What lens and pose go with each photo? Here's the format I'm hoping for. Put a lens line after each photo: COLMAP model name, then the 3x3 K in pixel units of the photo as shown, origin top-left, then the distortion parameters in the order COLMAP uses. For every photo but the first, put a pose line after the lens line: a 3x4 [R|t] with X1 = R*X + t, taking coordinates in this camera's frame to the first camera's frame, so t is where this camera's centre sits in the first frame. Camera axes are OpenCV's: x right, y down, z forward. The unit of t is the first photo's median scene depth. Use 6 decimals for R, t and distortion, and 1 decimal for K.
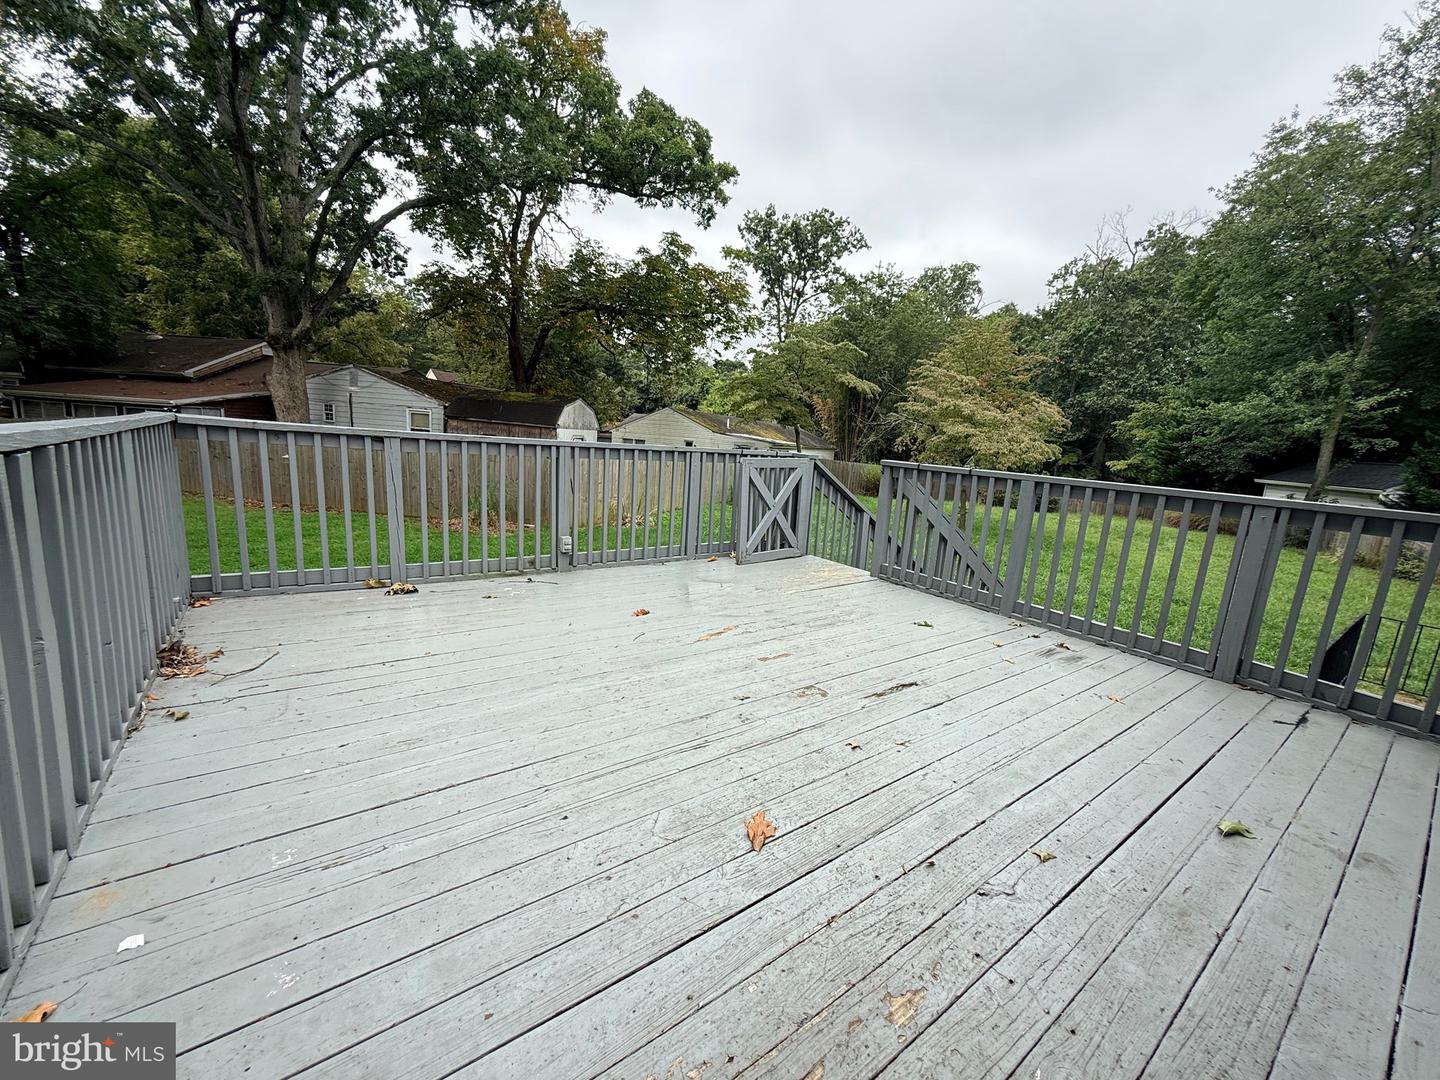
lens RADIAL K [[569.8, 0, 720.0], [0, 569.8, 540.0], [0, 0, 1]] dist [0.001104, 0.000348]
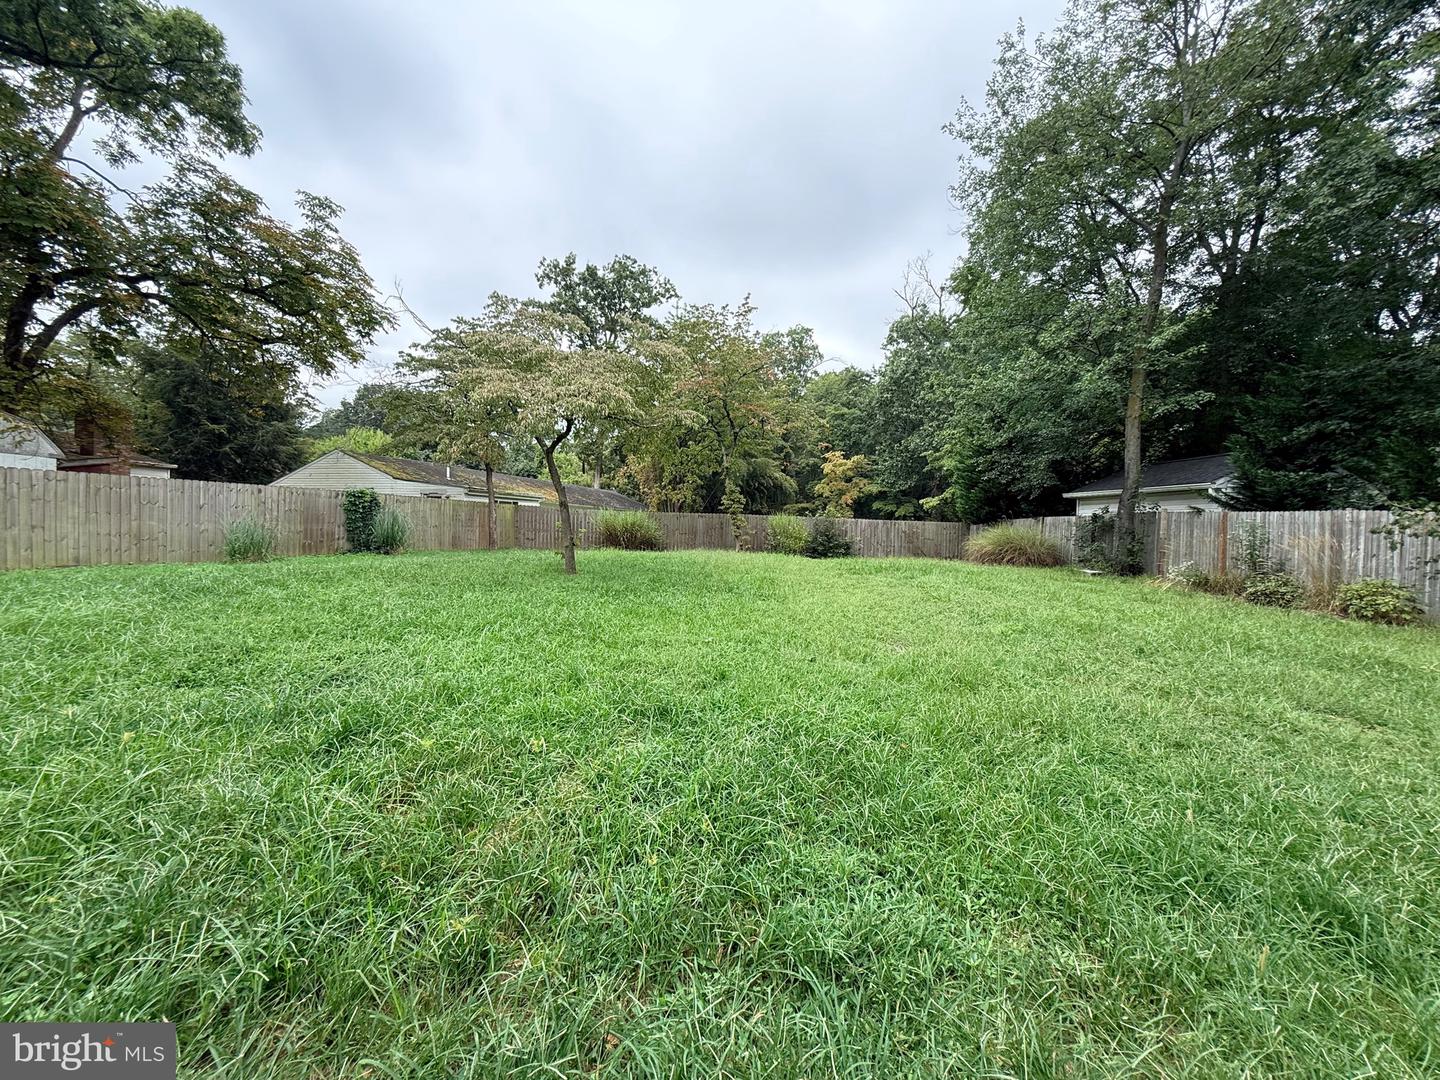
lens RADIAL K [[569.8, 0, 720.0], [0, 569.8, 540.0], [0, 0, 1]] dist [0.001104, 0.000348]
pose [[0.987738, -0.050380, 0.147766, 0.174149], [0.072470, 0.986307, -0.148146, 0.015102], [-0.138279, 0.157038, 0.977864, 0.155543]]
